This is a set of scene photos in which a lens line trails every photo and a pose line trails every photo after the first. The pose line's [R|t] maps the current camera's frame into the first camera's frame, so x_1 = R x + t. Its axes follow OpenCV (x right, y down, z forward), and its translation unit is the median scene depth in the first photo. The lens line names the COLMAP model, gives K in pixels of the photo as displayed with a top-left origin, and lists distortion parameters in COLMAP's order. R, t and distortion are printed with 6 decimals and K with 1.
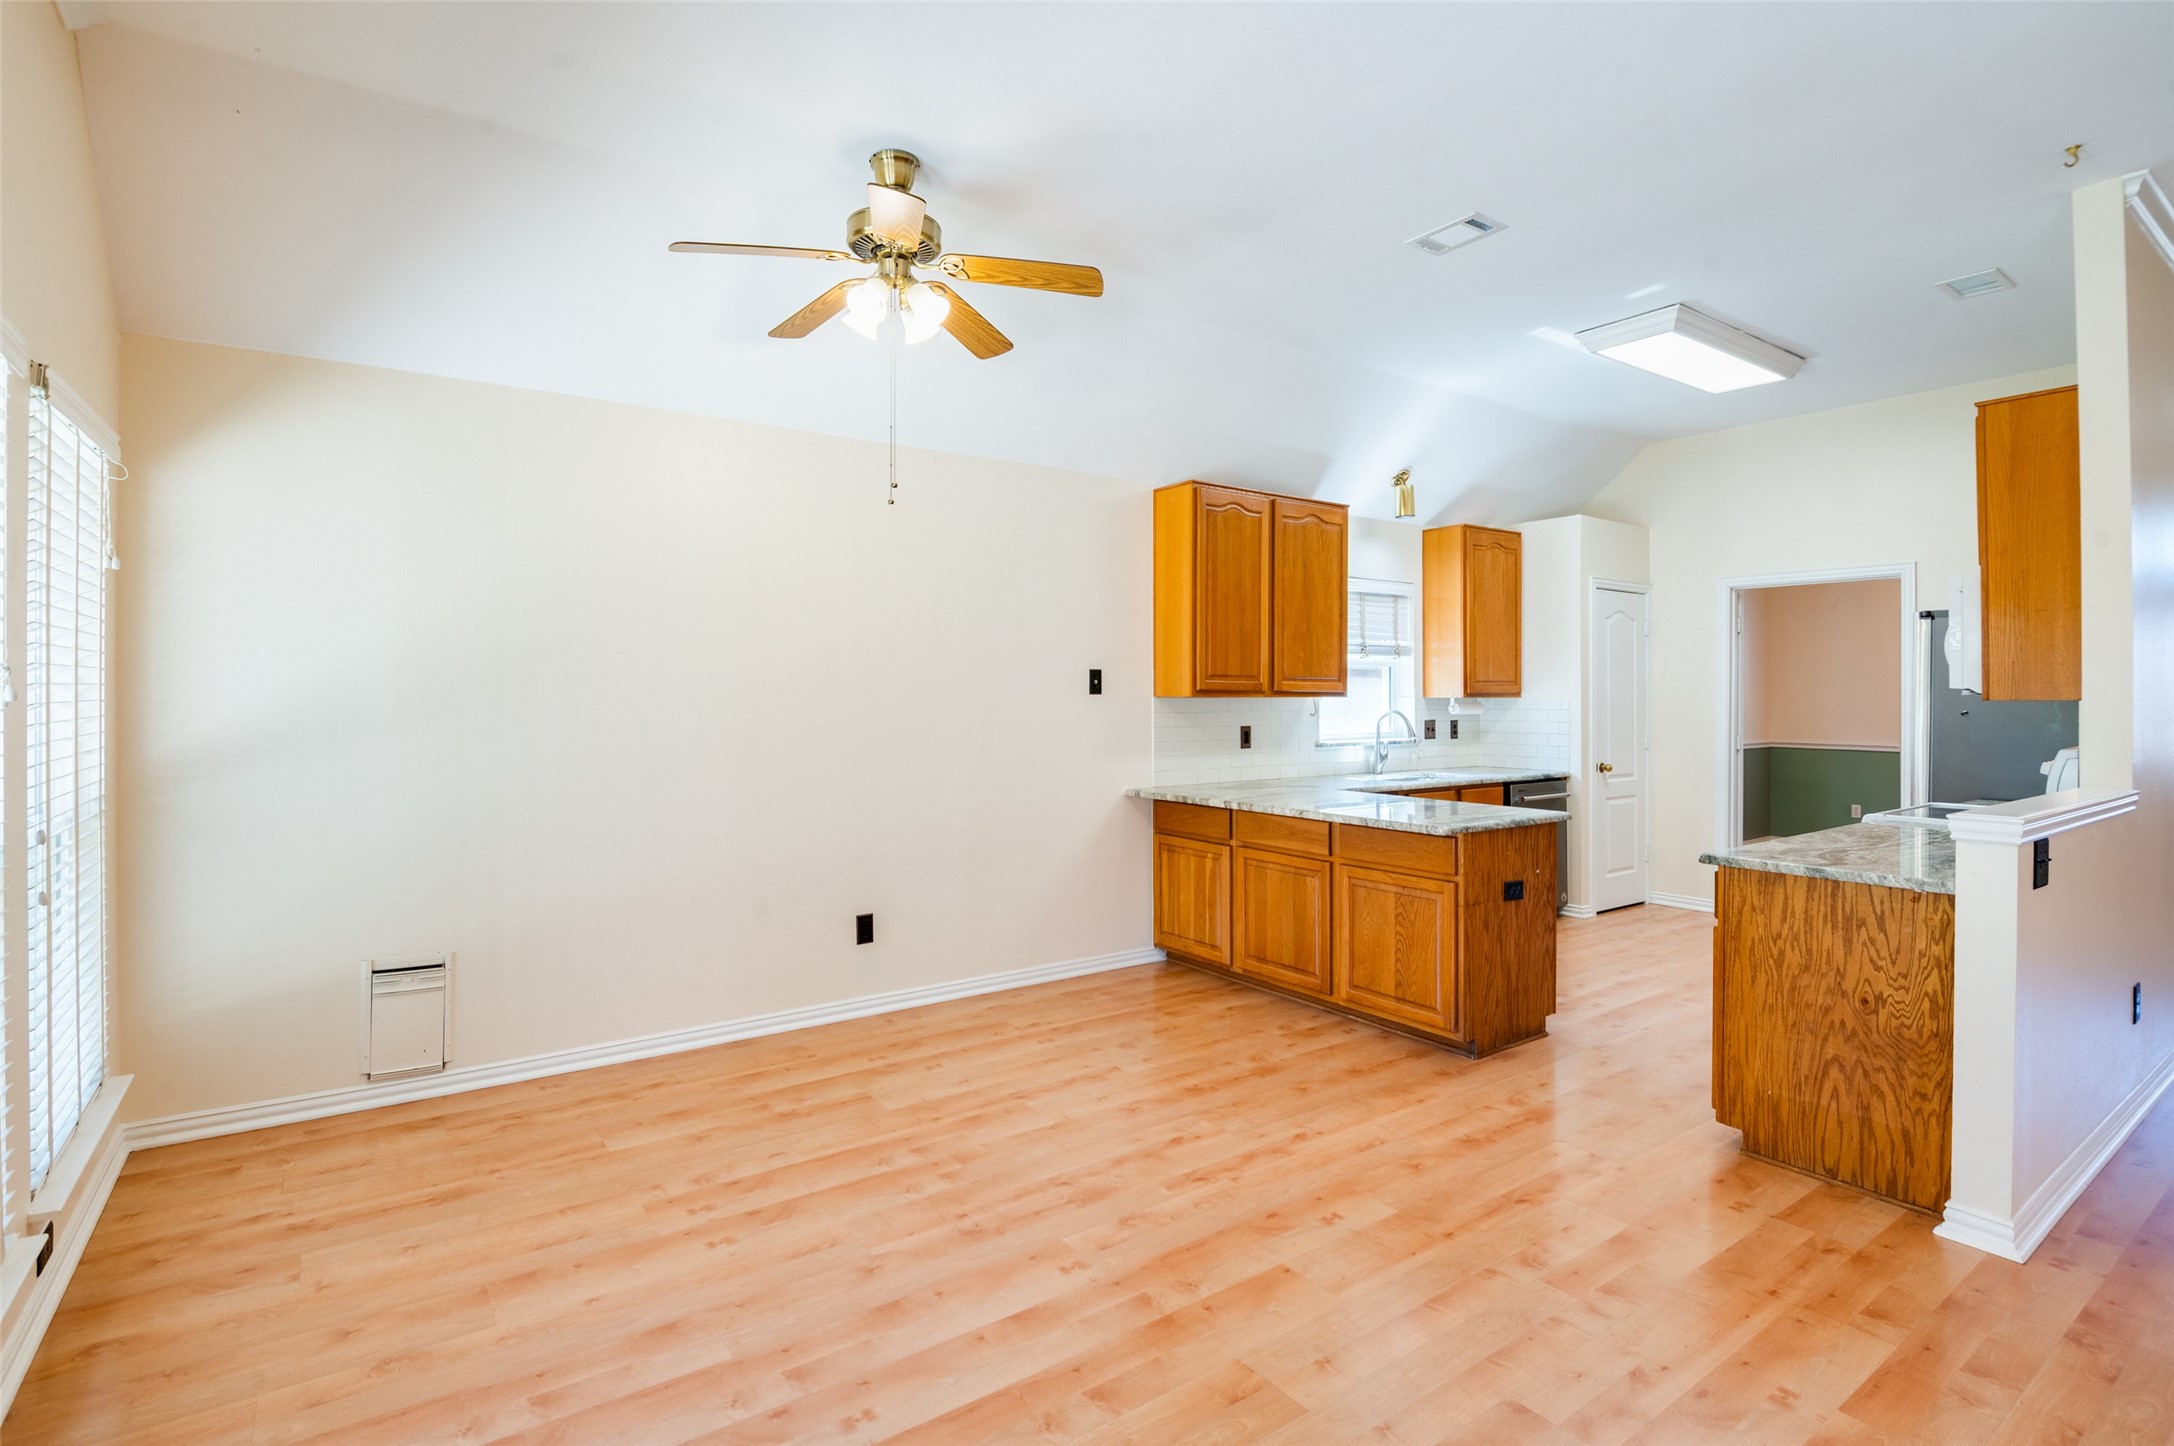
lens RADIAL K [[1058.4, 0, 1096.4], [0, 1058.4, 705.3], [0, 0, 1]] dist [-0.014469, -0.004428]
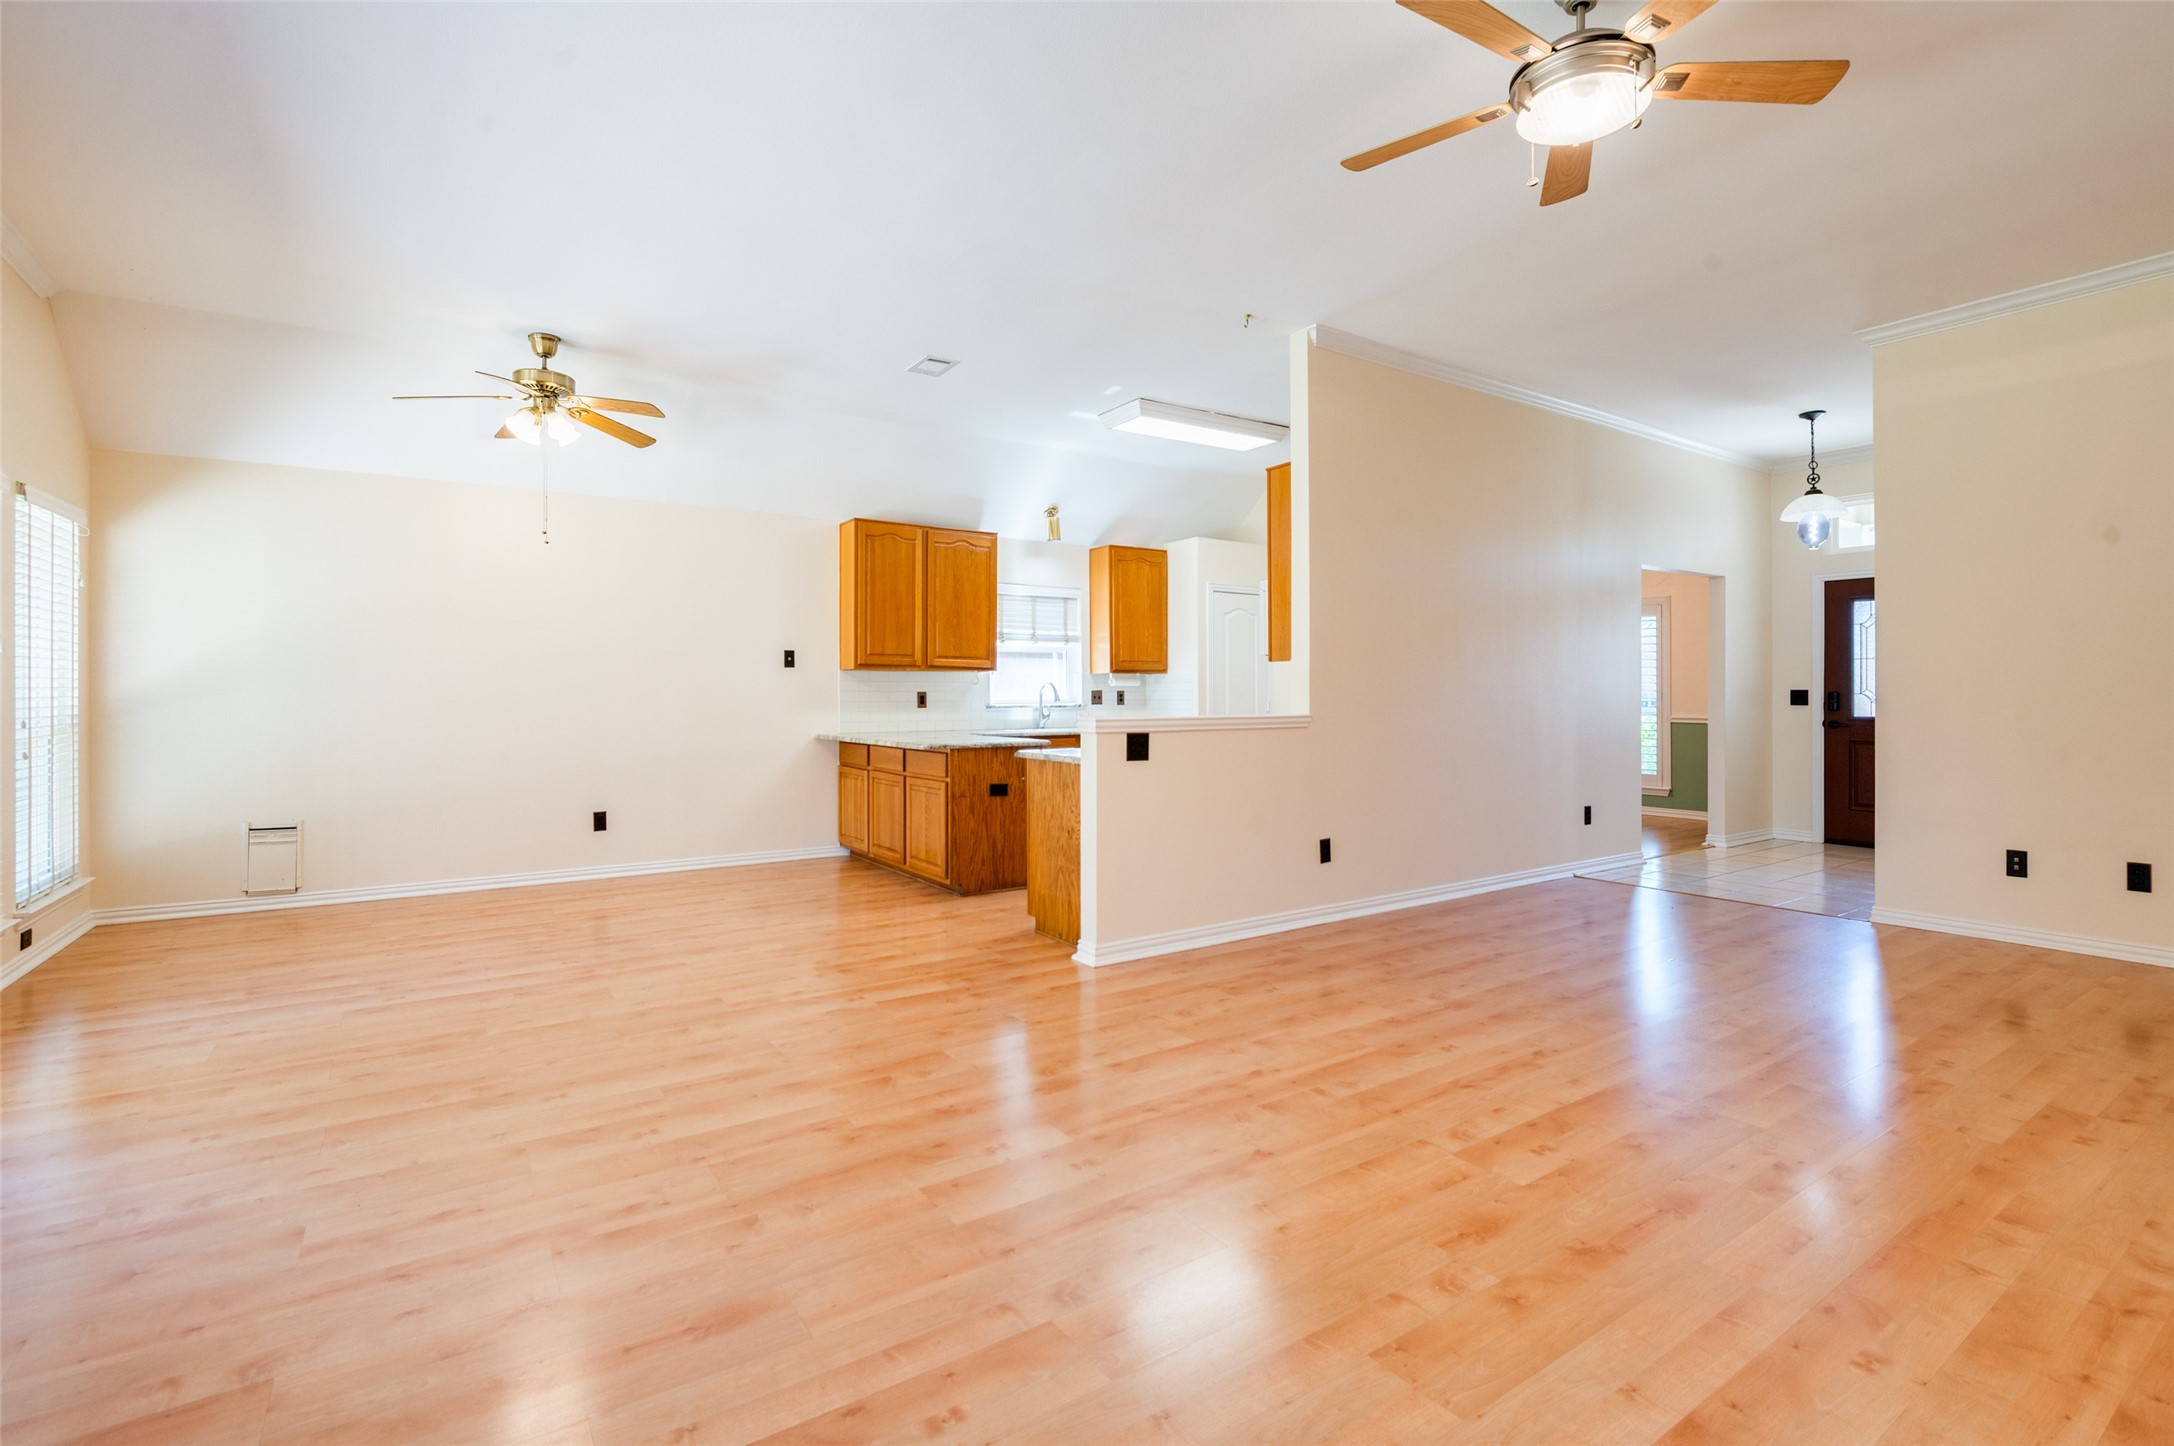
lens RADIAL K [[986.0, 0, 1093.7], [0, 986.0, 703.5], [0, 0, 1]] dist [-0.006796, -0.005453]
pose [[0.999478, -0.004259, -0.032019, 0.450971], [0.004188, 0.999989, -0.002282, 0.042863], [0.032028, 0.002146, 0.999485, -0.325424]]
